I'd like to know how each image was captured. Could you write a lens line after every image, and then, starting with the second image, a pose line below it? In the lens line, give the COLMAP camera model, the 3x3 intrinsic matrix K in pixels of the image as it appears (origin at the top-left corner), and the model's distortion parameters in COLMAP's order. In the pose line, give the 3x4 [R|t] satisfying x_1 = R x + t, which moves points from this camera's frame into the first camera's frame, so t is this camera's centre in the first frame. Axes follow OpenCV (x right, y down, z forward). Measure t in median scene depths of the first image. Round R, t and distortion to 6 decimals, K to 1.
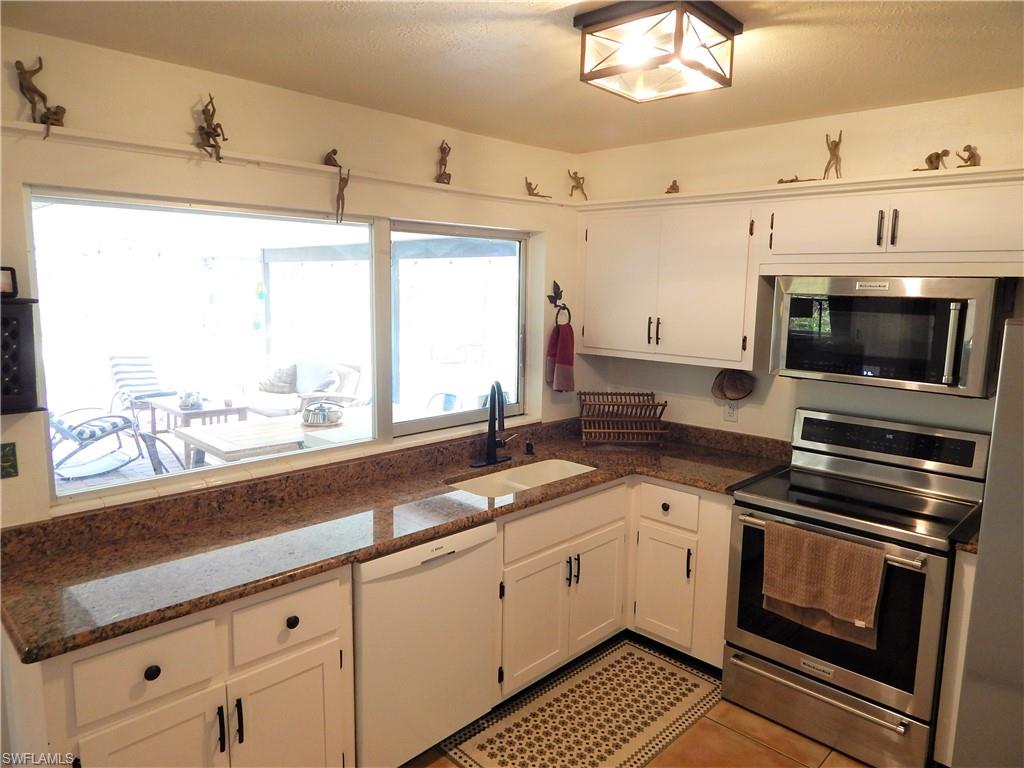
lens RADIAL K [[677.2, 0, 519.5], [0, 677.2, 380.8], [0, 0, 1]] dist [0.011332, -0.005941]
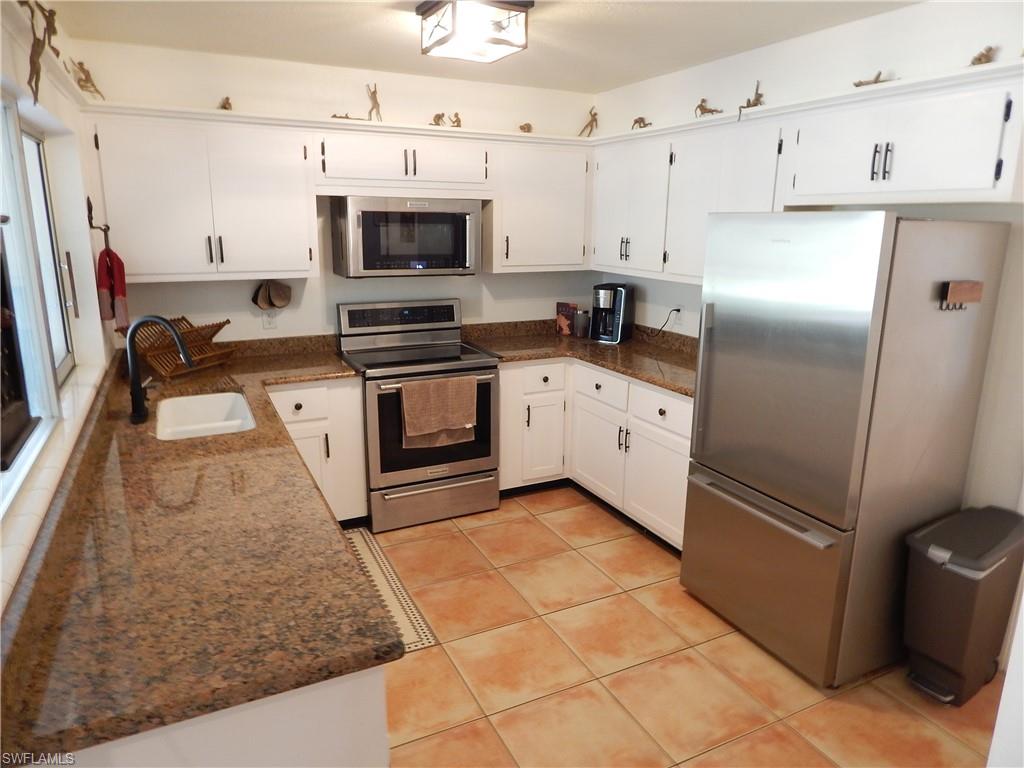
lens RADIAL K [[677.2, 0, 515.5], [0, 677.2, 383.8], [0, 0, 1]] dist [0.011332, -0.005941]
pose [[0.334845, -0.238376, 0.911623, -0.731314], [0.129963, 0.969909, 0.205881, -0.036855], [-0.933268, 0.049539, 0.355749, 0.289537]]
